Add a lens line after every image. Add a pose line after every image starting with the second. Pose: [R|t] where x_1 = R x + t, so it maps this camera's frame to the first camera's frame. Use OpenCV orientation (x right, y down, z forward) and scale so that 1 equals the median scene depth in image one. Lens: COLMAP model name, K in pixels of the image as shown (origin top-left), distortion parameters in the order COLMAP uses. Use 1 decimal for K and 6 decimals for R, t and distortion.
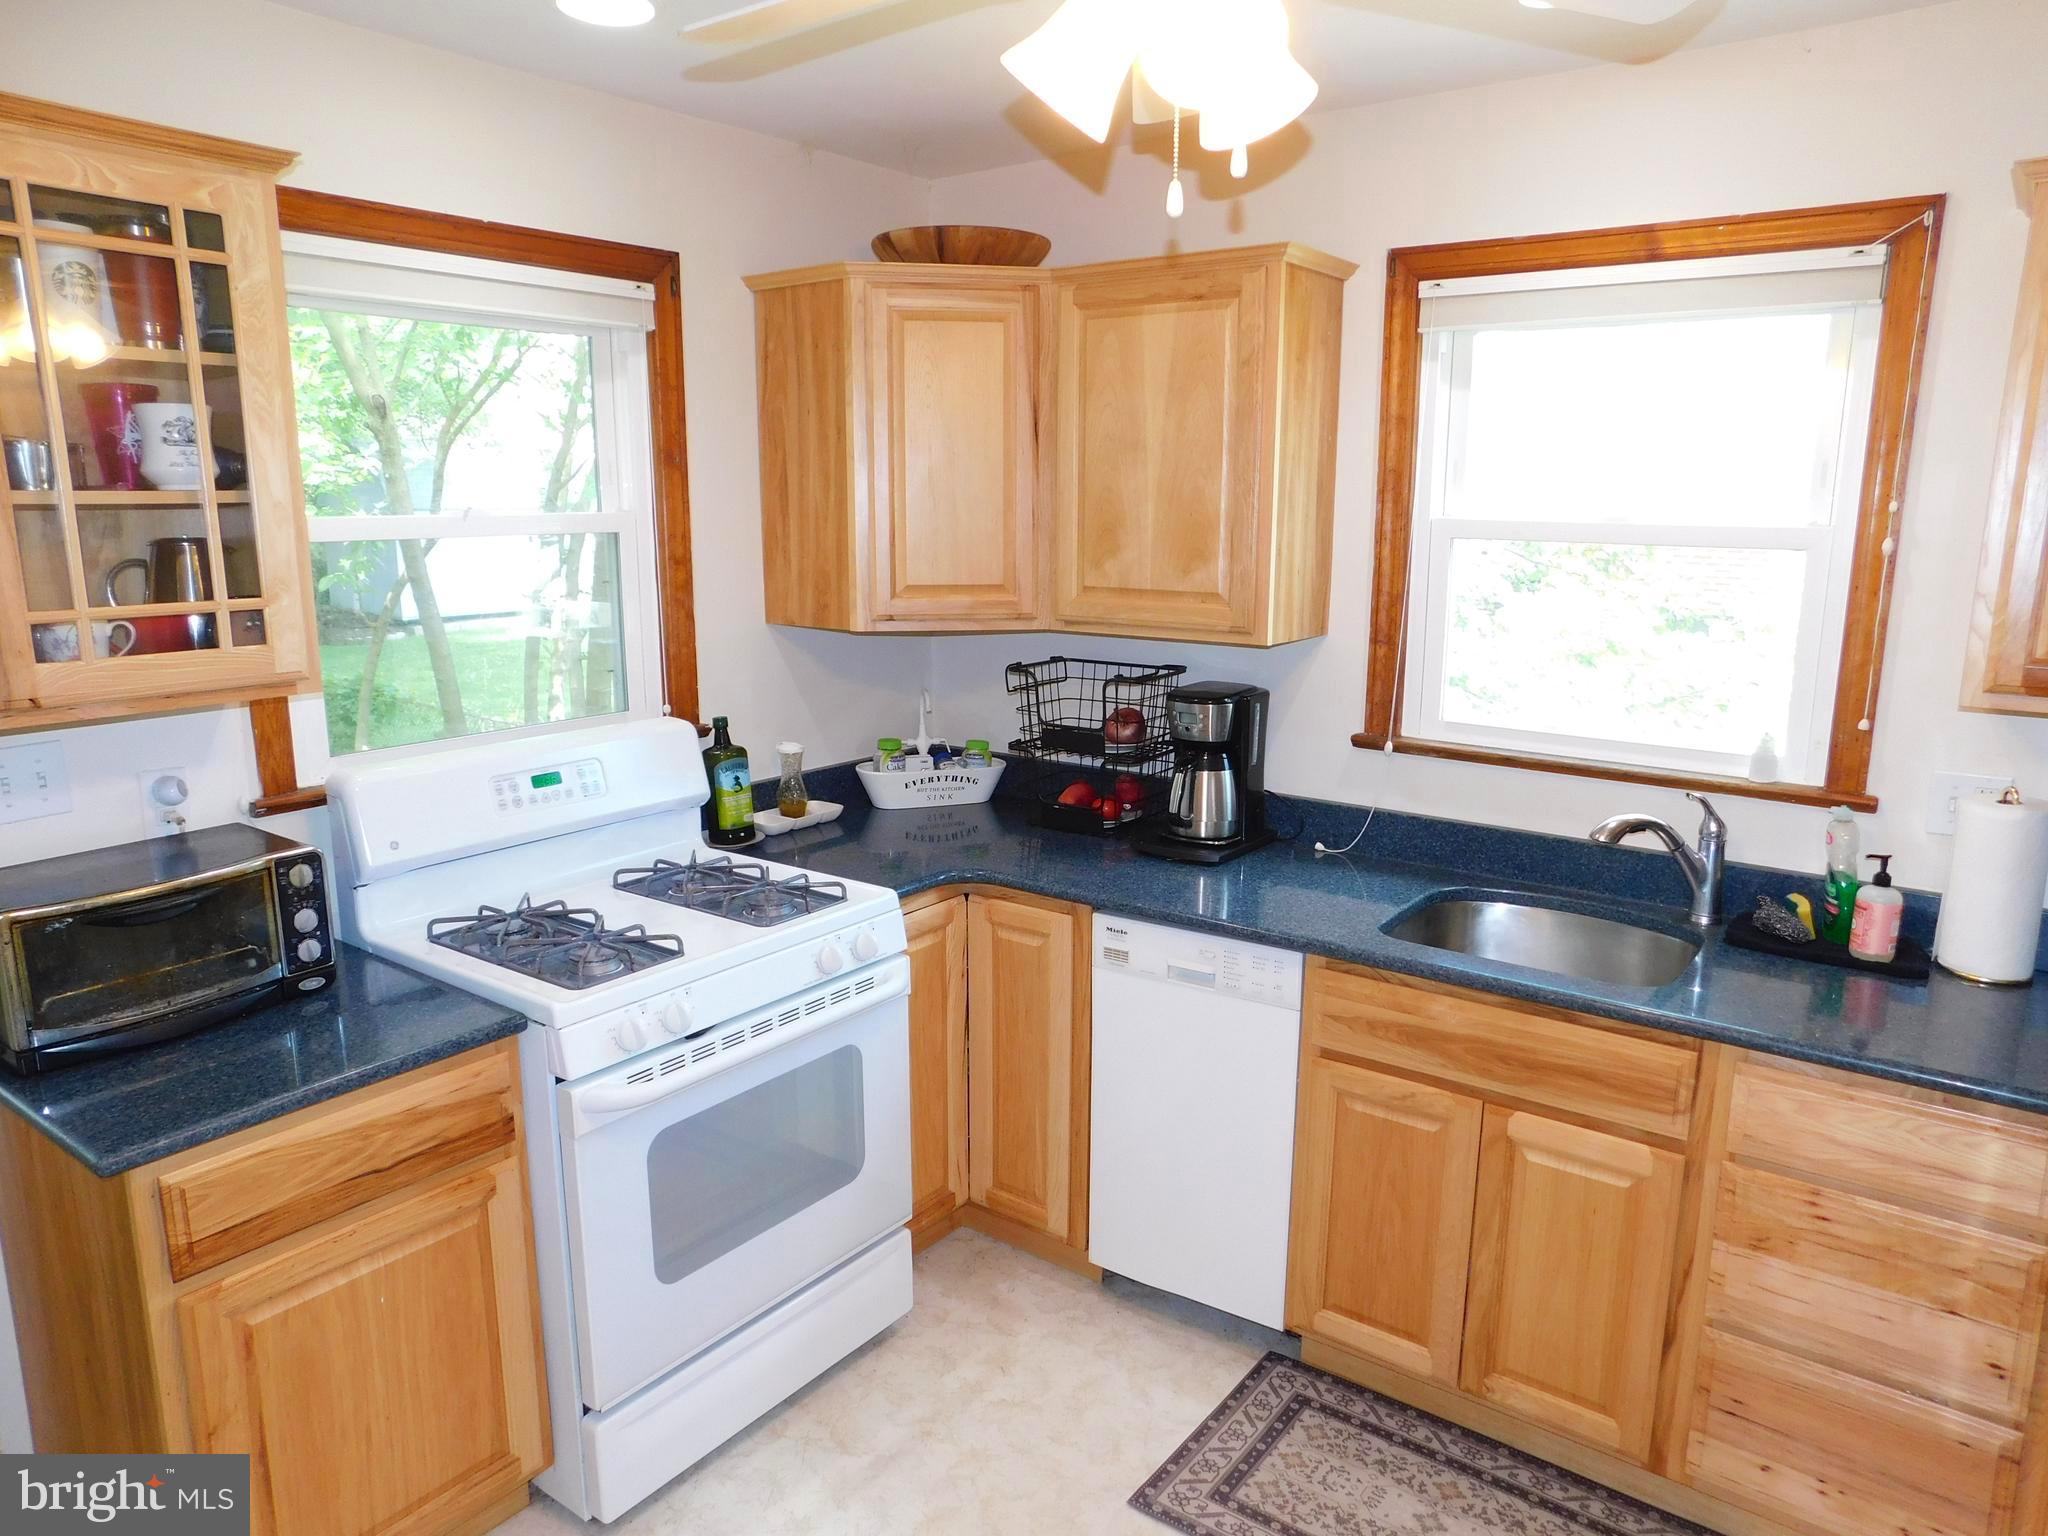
lens RADIAL K [[1367.1, 0, 1028.5], [0, 1367.1, 766.2], [0, 0, 1]] dist [-0.024535, 0.025572]
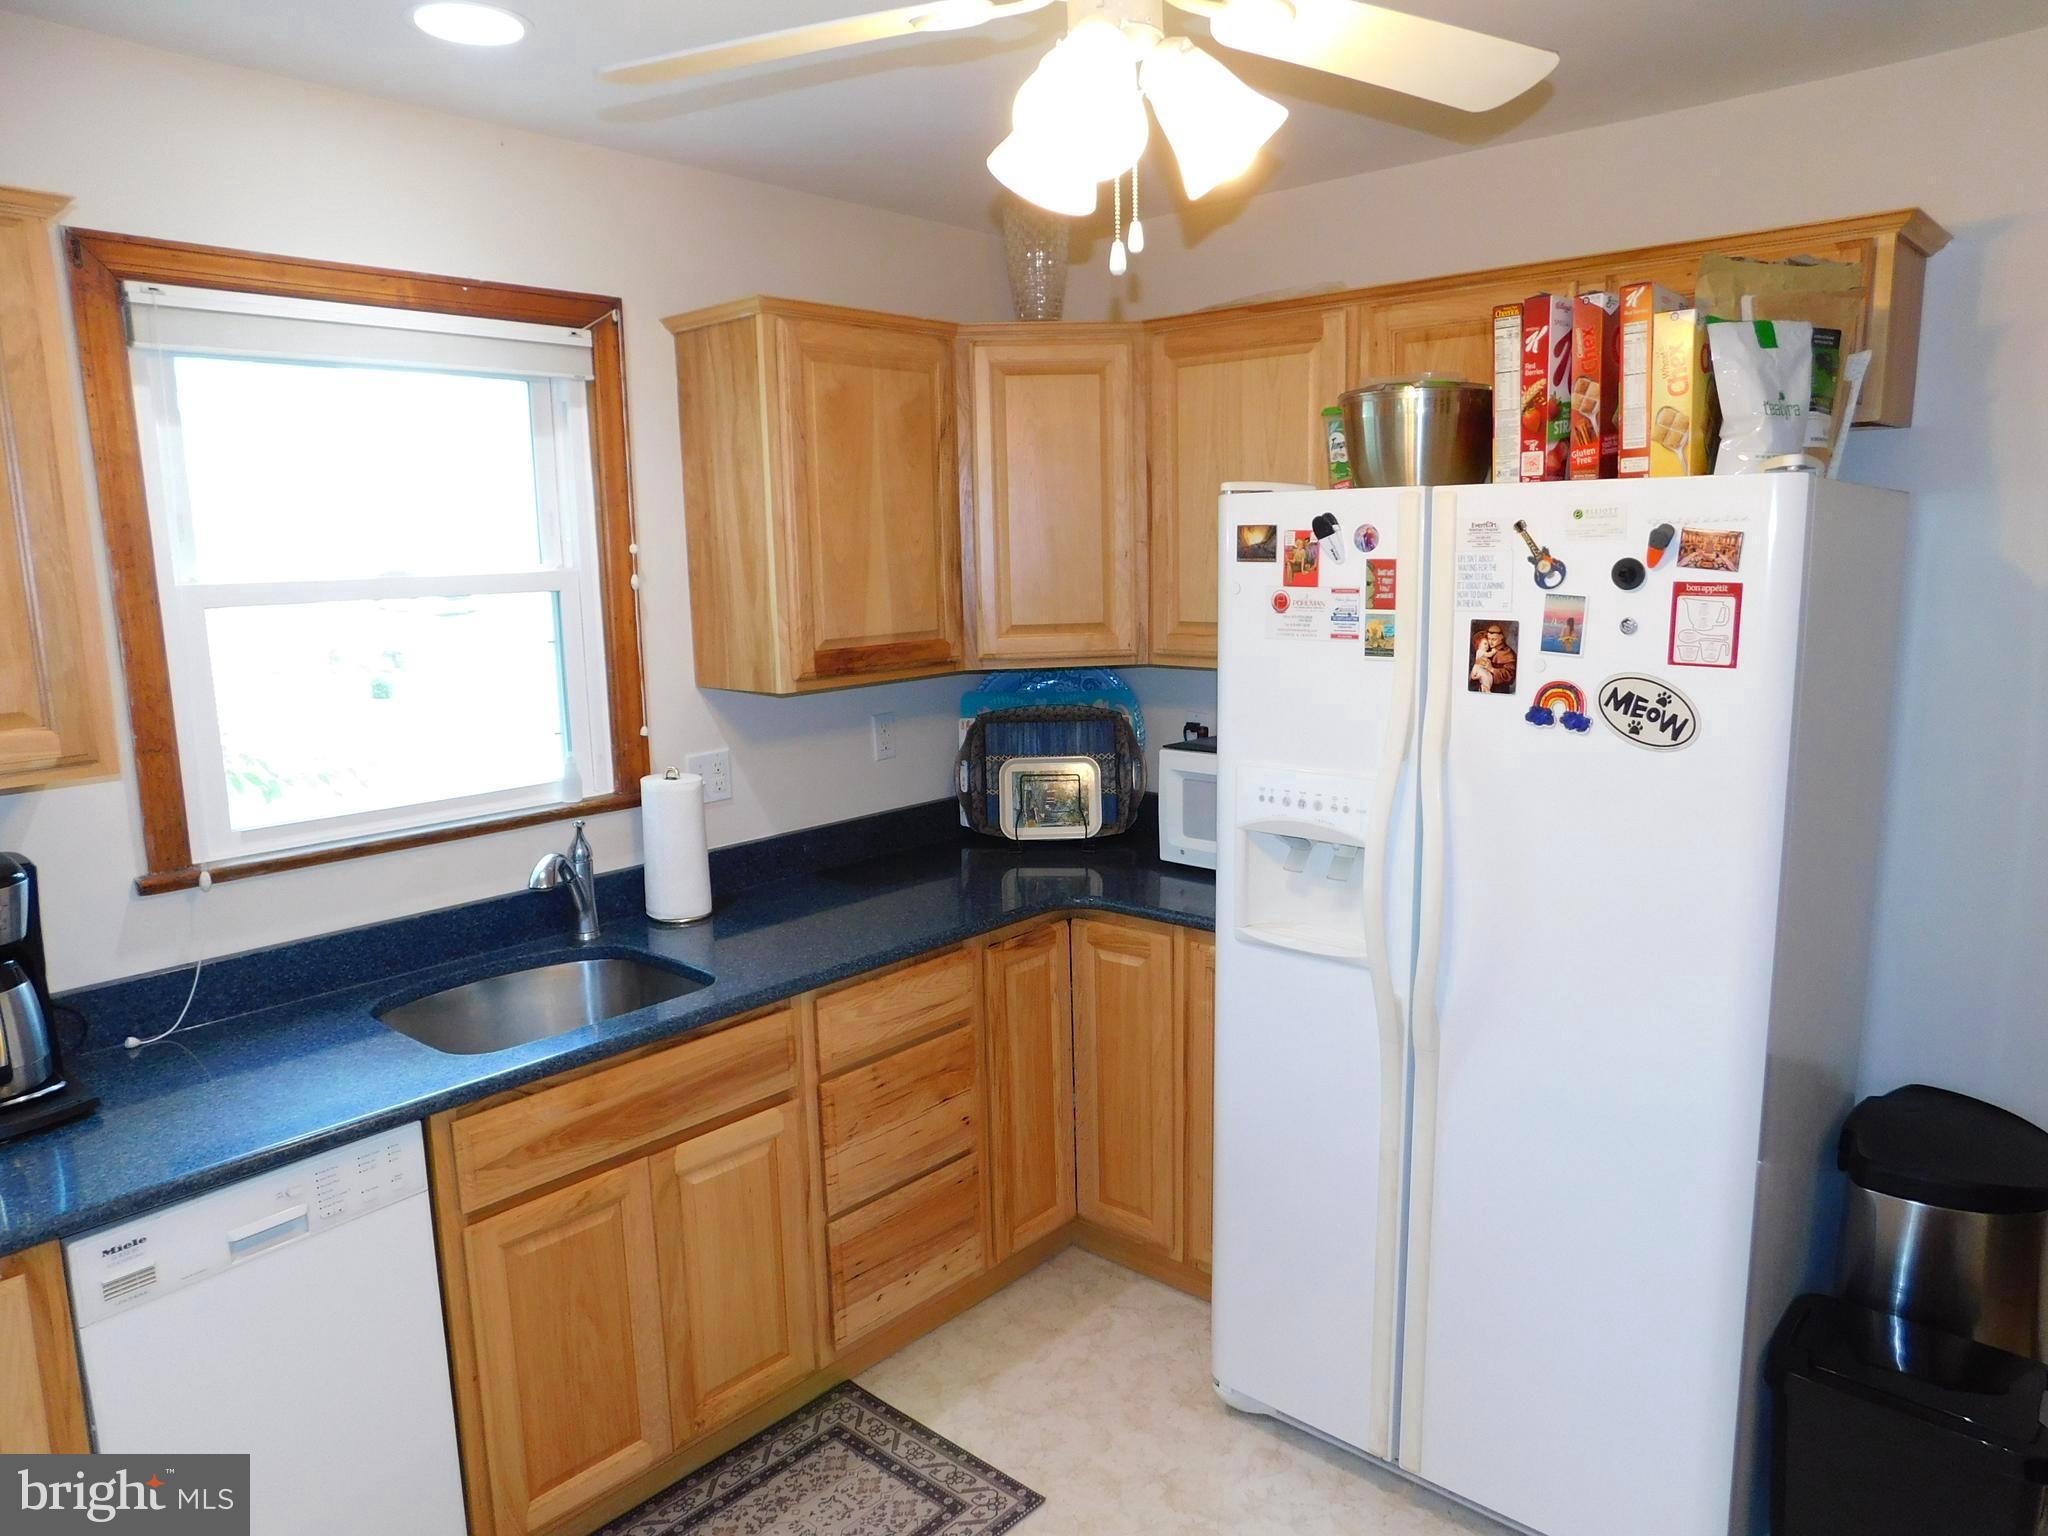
lens RADIAL K [[1367.1, 0, 1029.5], [0, 1367.1, 775.3], [0, 0, 1]] dist [-0.024535, 0.025572]
pose [[0.096286, -0.180043, 0.978935, -0.508696], [0.220130, 0.963003, 0.155462, -0.102476], [-0.970707, 0.200524, 0.132357, 0.502020]]
